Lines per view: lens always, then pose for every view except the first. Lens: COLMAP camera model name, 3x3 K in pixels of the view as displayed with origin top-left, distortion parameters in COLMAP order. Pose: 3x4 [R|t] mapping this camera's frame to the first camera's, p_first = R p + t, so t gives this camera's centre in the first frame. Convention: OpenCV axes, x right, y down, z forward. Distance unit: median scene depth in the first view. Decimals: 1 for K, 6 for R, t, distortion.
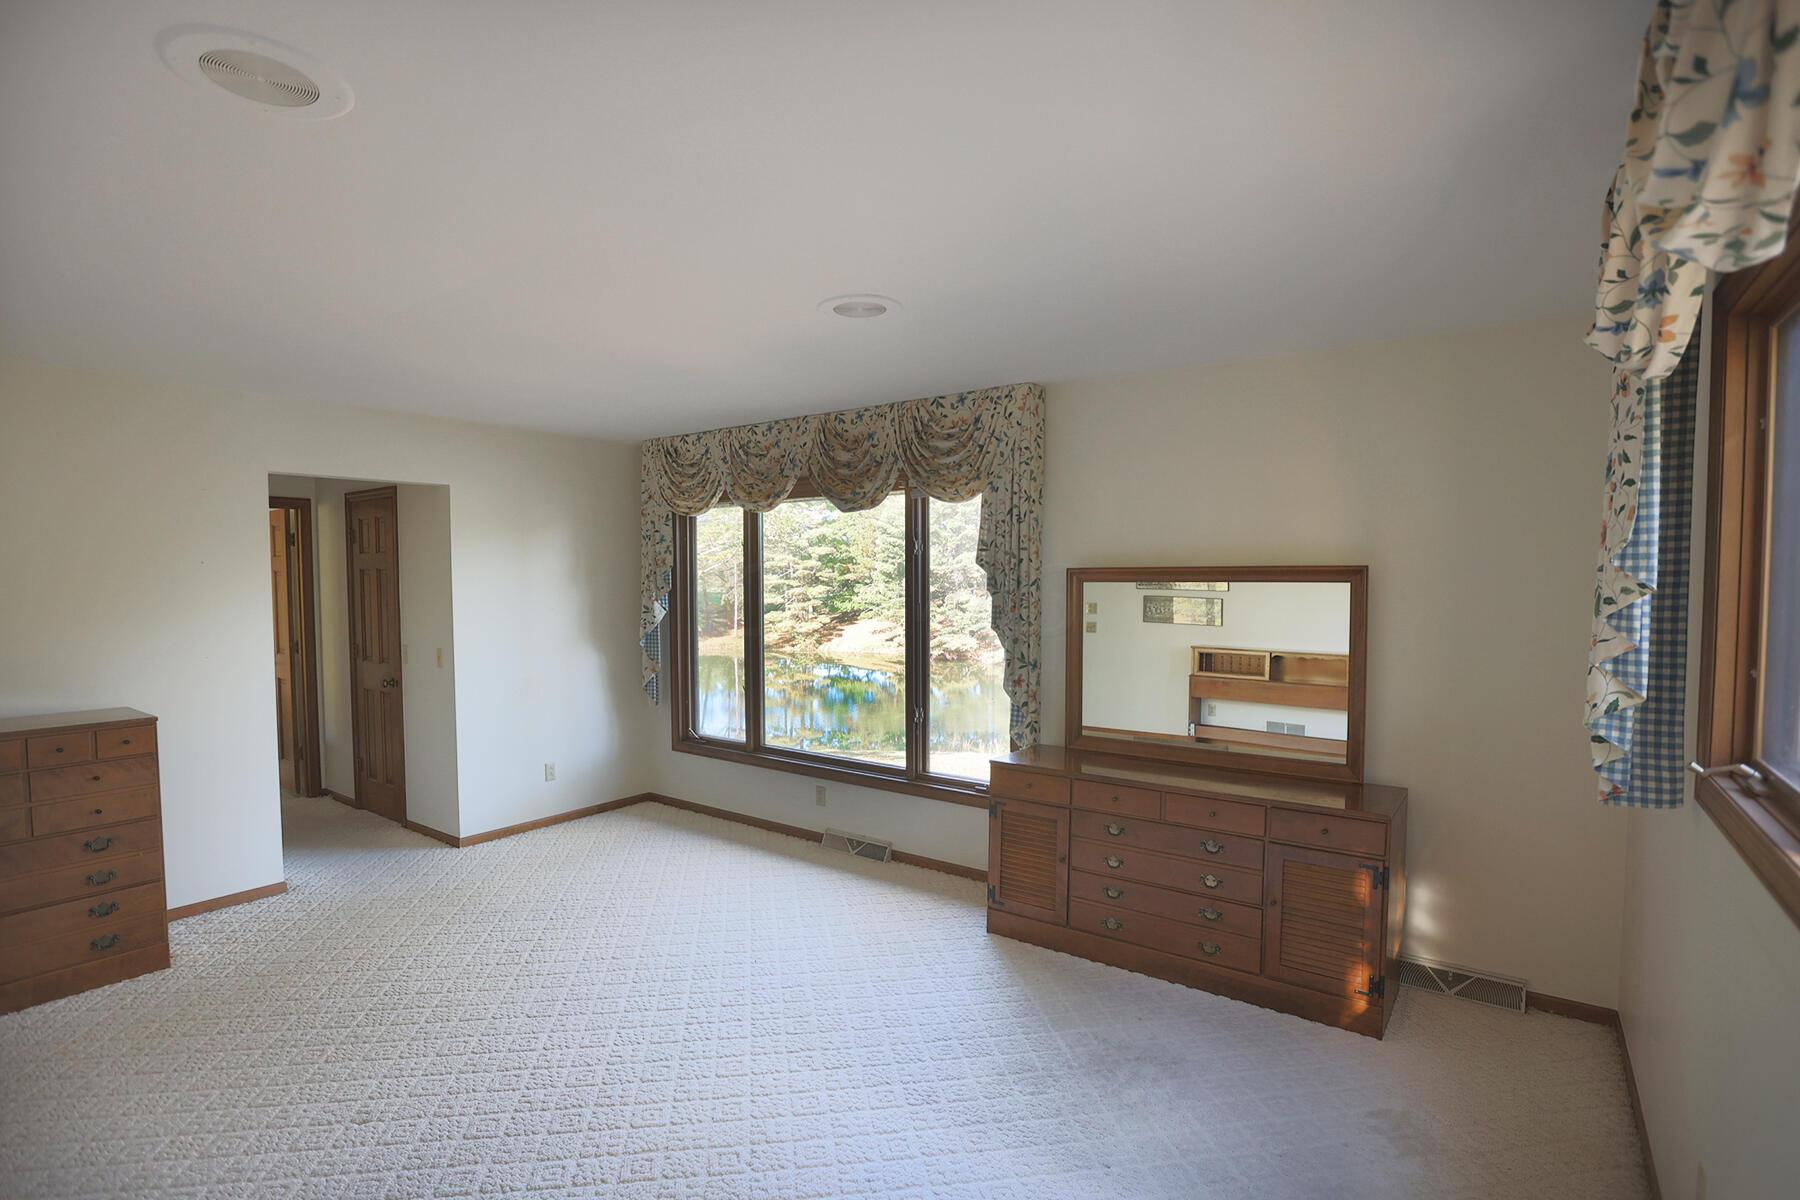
lens RADIAL K [[860.3, 0, 888.4], [0, 860.3, 614.9], [0, 0, 1]] dist [-0.057932, 0.022754]
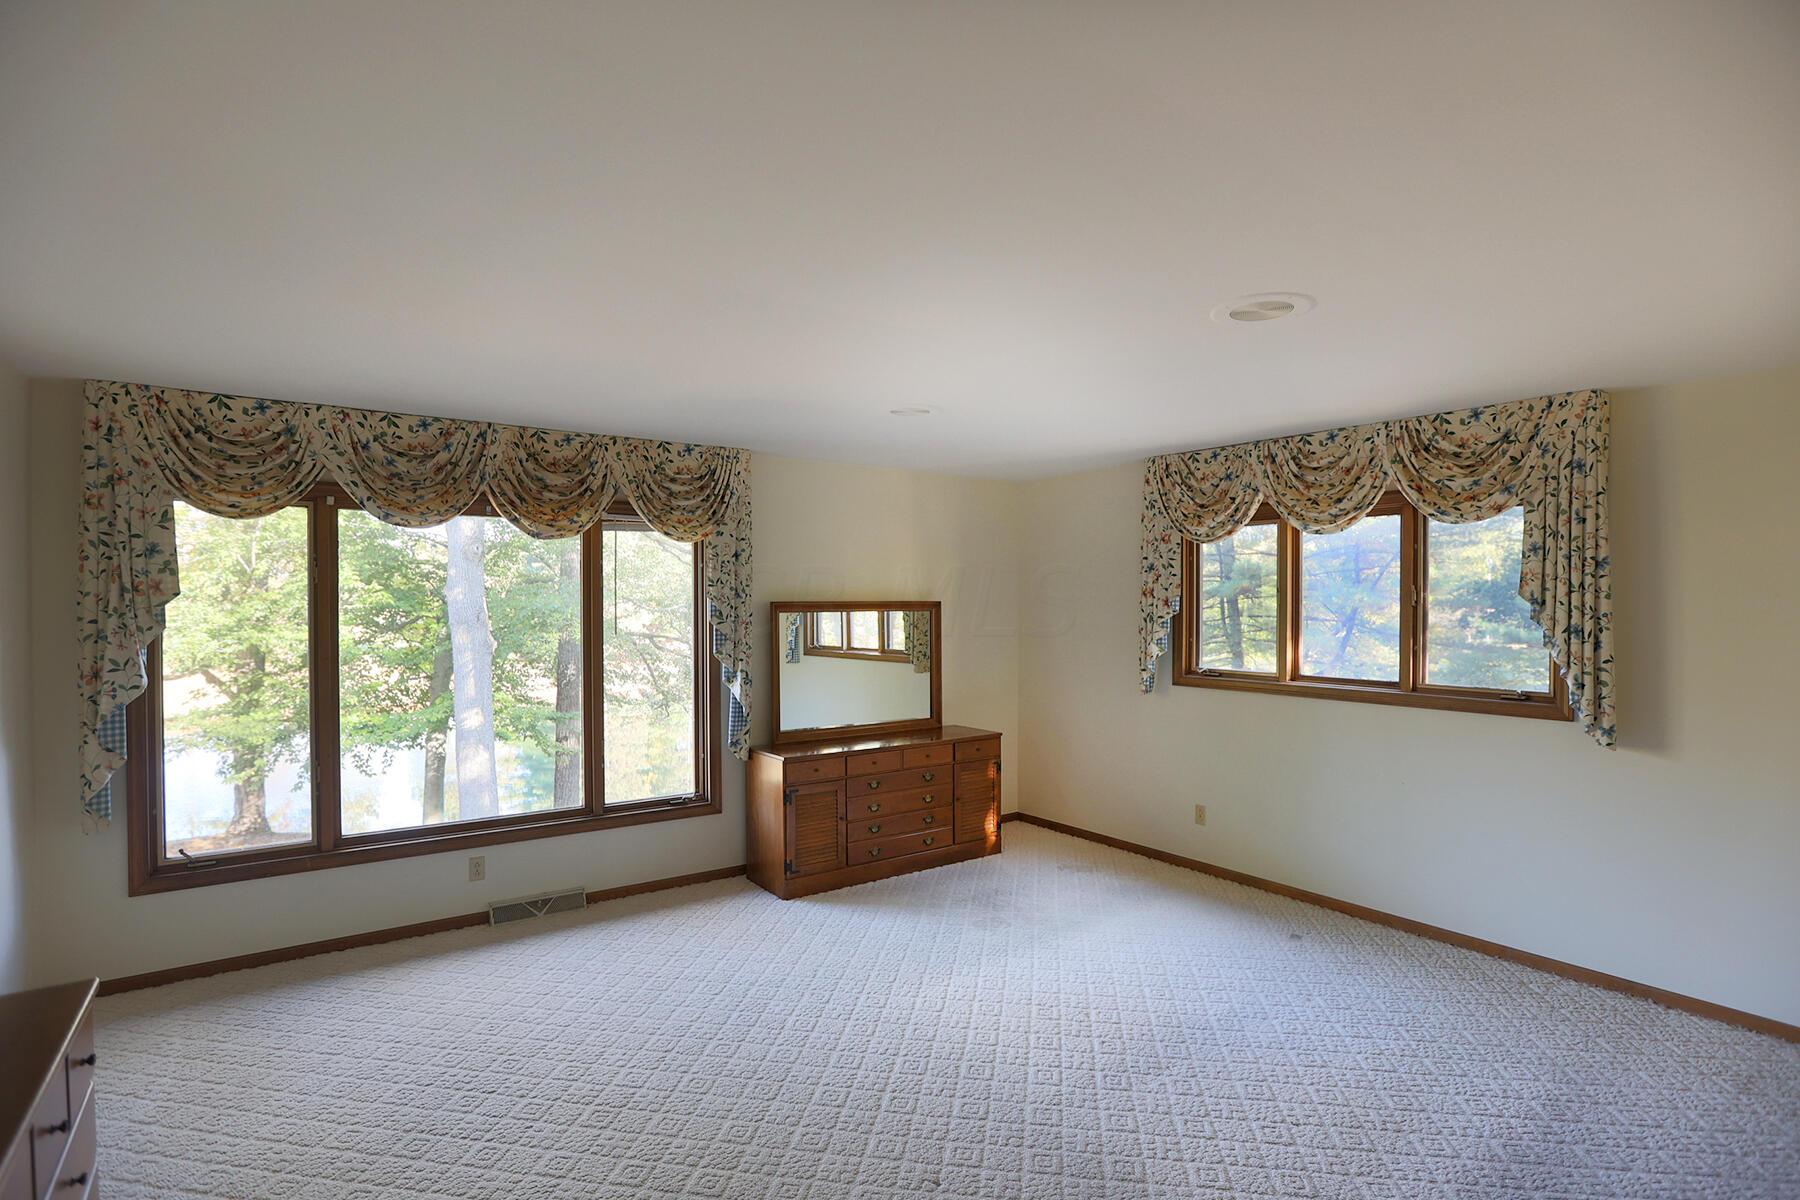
lens RADIAL K [[860.3, 0, 888.4], [0, 860.3, 614.9], [0, 0, 1]] dist [-0.057932, 0.022754]
pose [[0.315811, -0.011008, 0.948758, -0.861267], [0.042711, 0.999084, -0.002625, -0.022636], [-0.947860, 0.041351, 0.315992, 0.398914]]
